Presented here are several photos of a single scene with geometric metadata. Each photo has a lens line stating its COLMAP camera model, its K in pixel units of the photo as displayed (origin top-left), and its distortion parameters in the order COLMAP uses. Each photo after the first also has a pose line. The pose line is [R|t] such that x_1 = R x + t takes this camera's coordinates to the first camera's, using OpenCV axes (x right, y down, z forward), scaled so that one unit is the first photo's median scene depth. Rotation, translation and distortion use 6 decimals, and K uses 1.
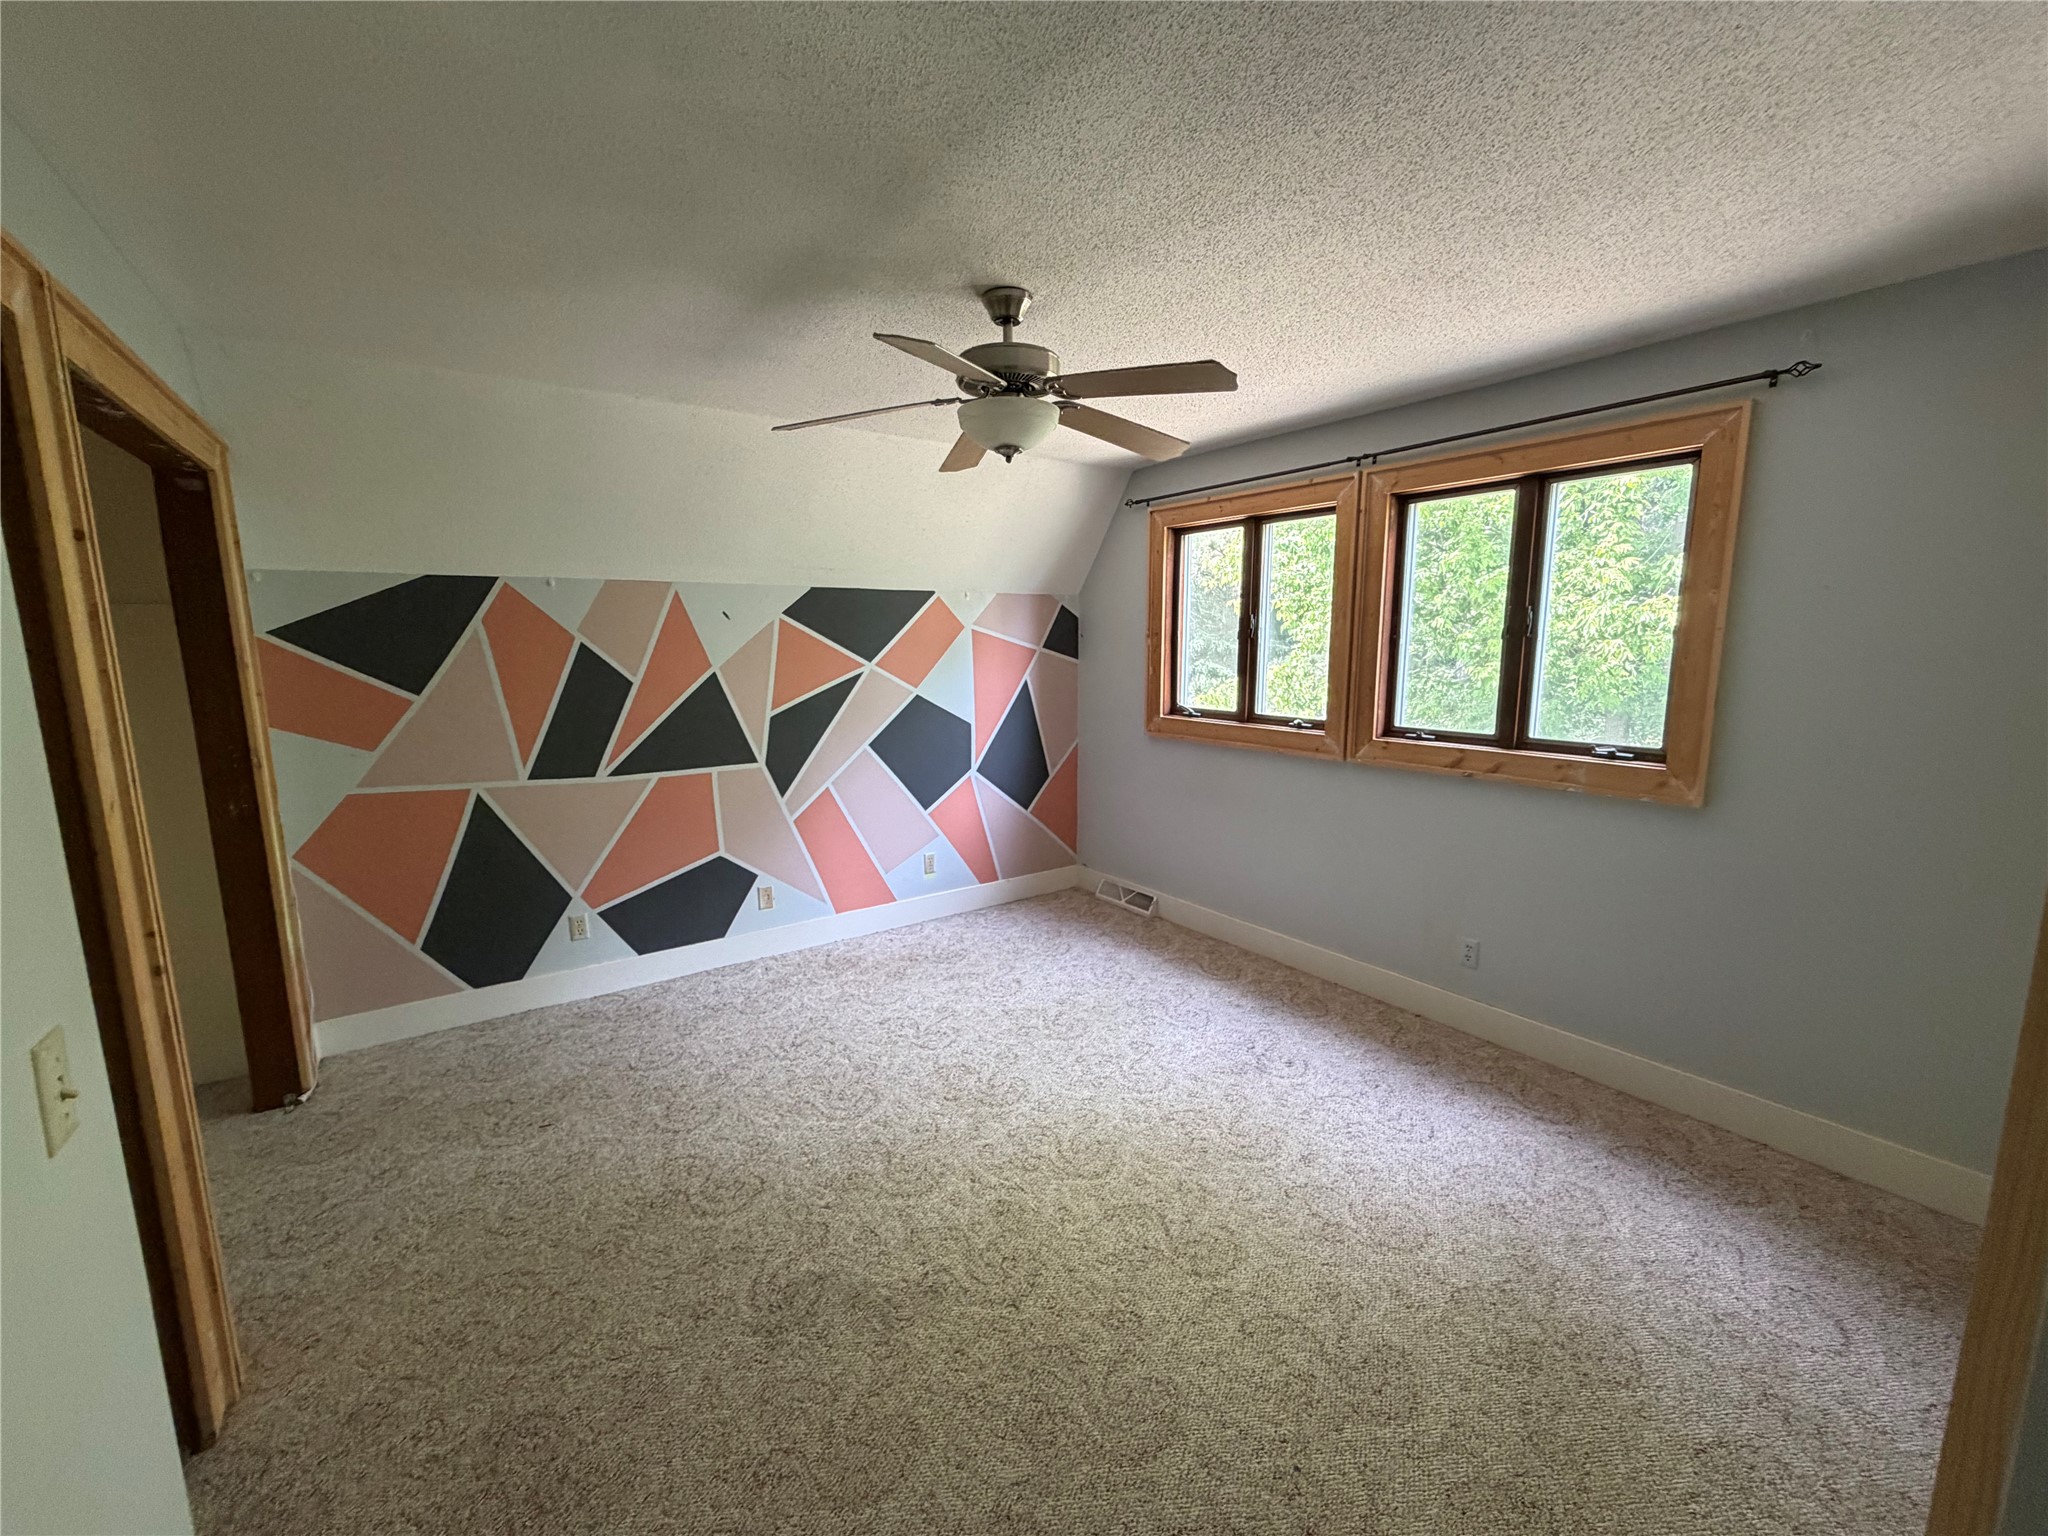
lens RADIAL K [[821.1, 0, 1021.1], [0, 821.1, 766.3], [0, 0, 1]] dist [-0.000848, -0.000032]
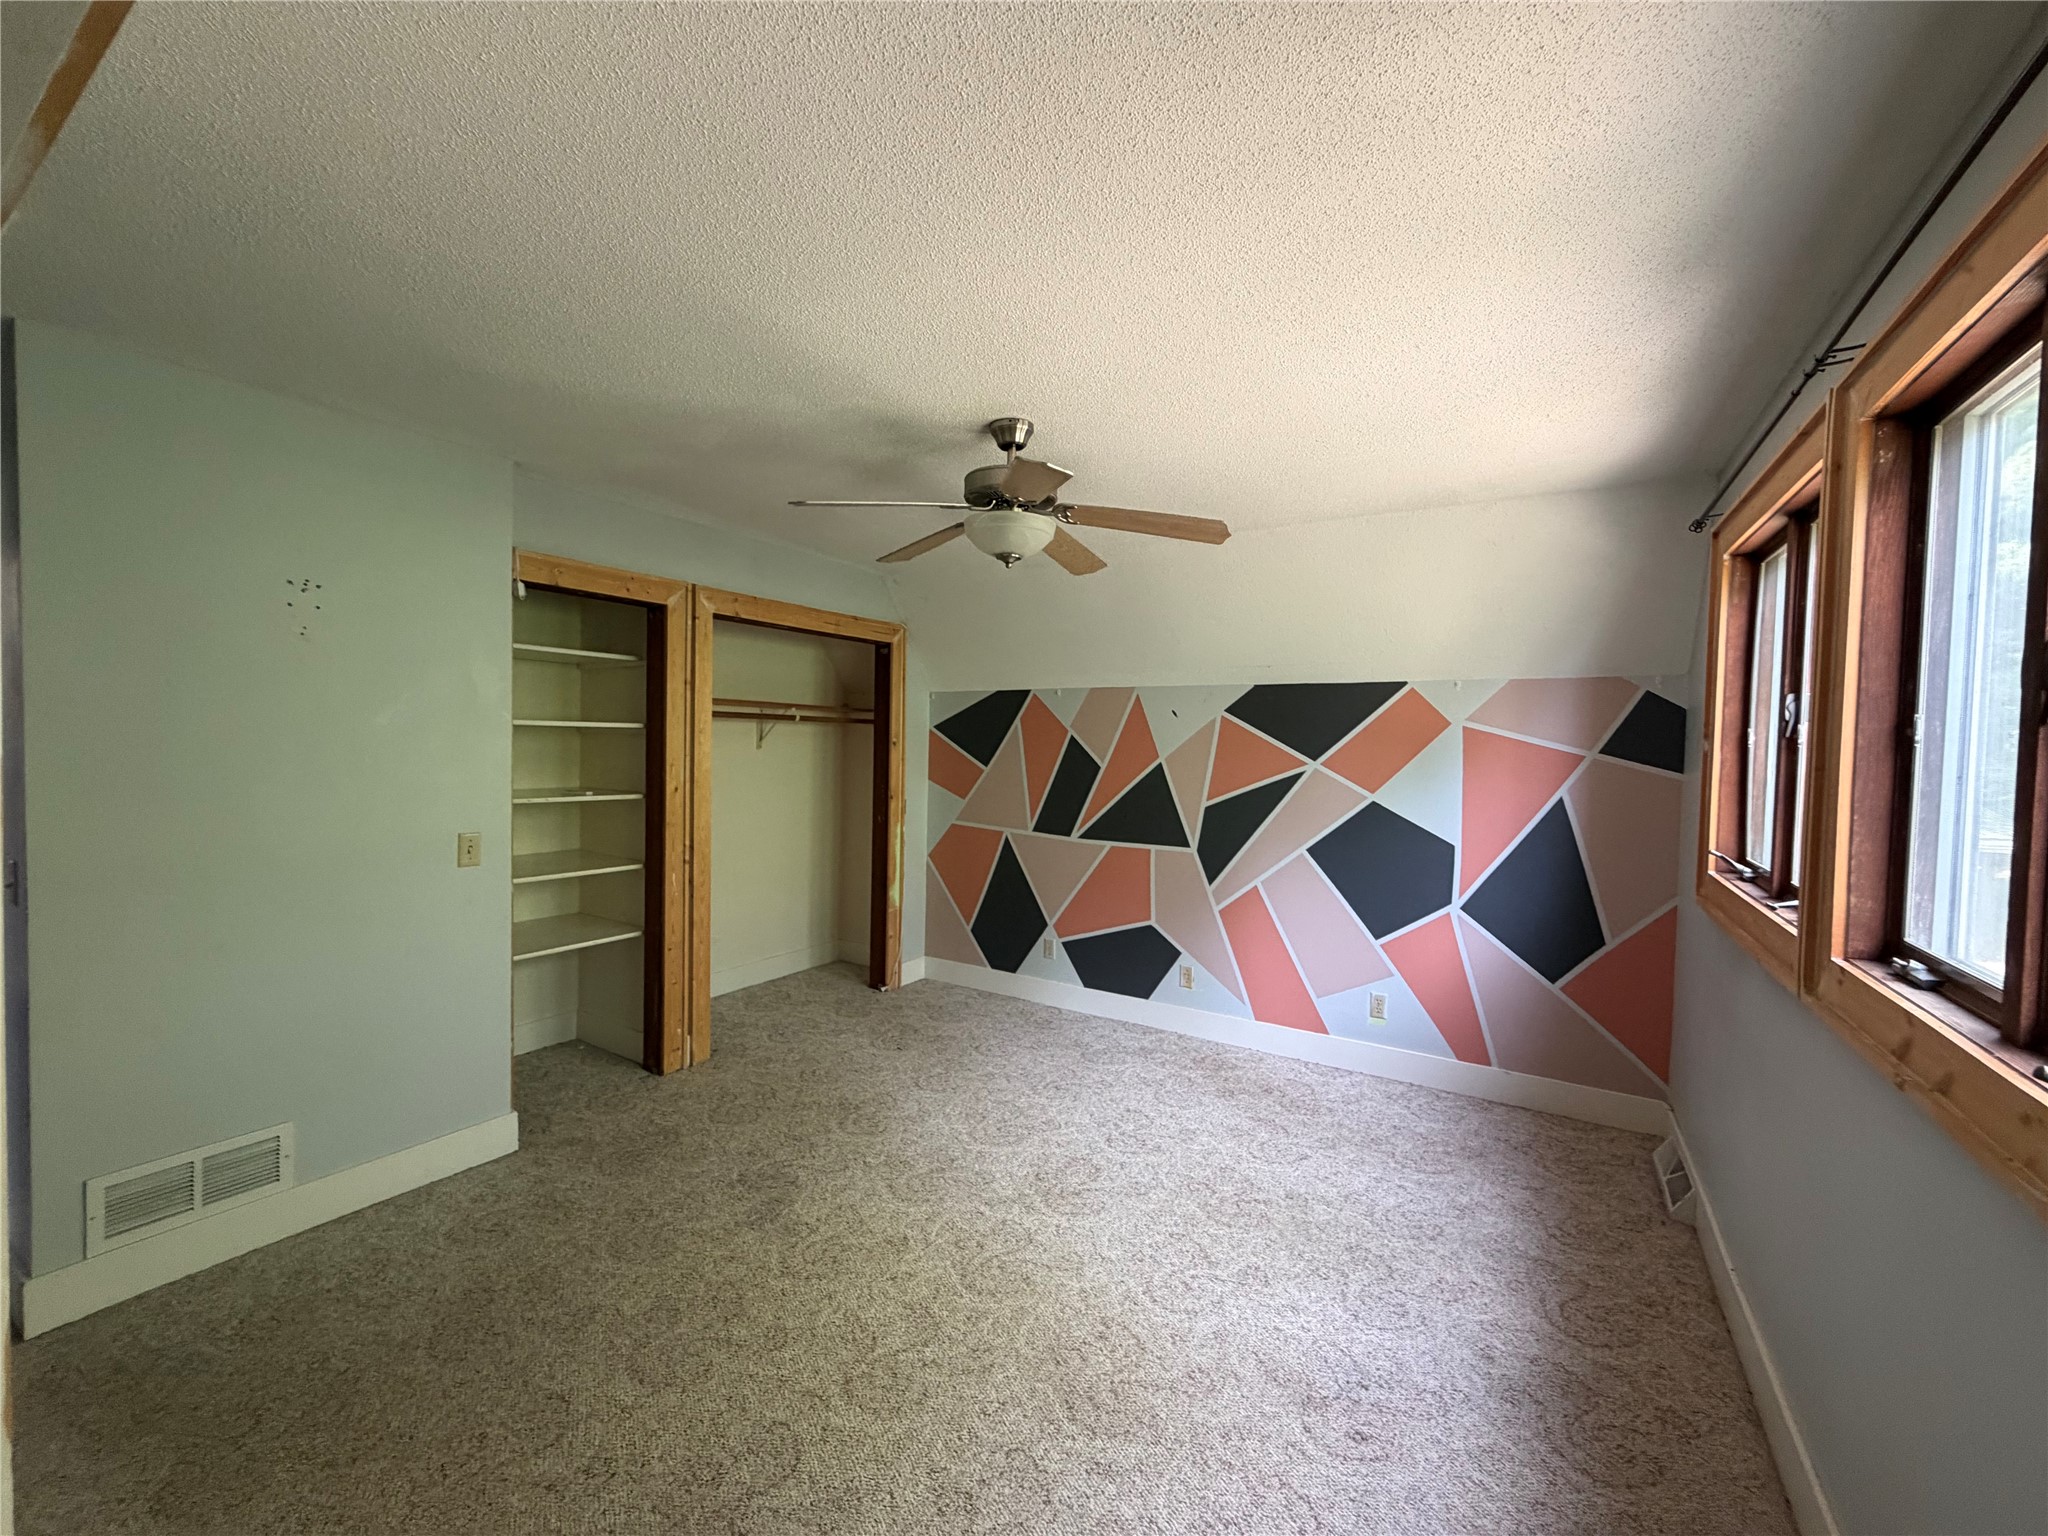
lens RADIAL K [[821.1, 0, 1012.3], [0, 821.1, 769.6], [0, 0, 1]] dist [-0.000848, -0.000032]
pose [[0.378201, 0.043306, -0.924710, 0.602913], [-0.162372, 0.986523, -0.020208, -0.047706], [0.911372, 0.157789, 0.380136, 0.374117]]
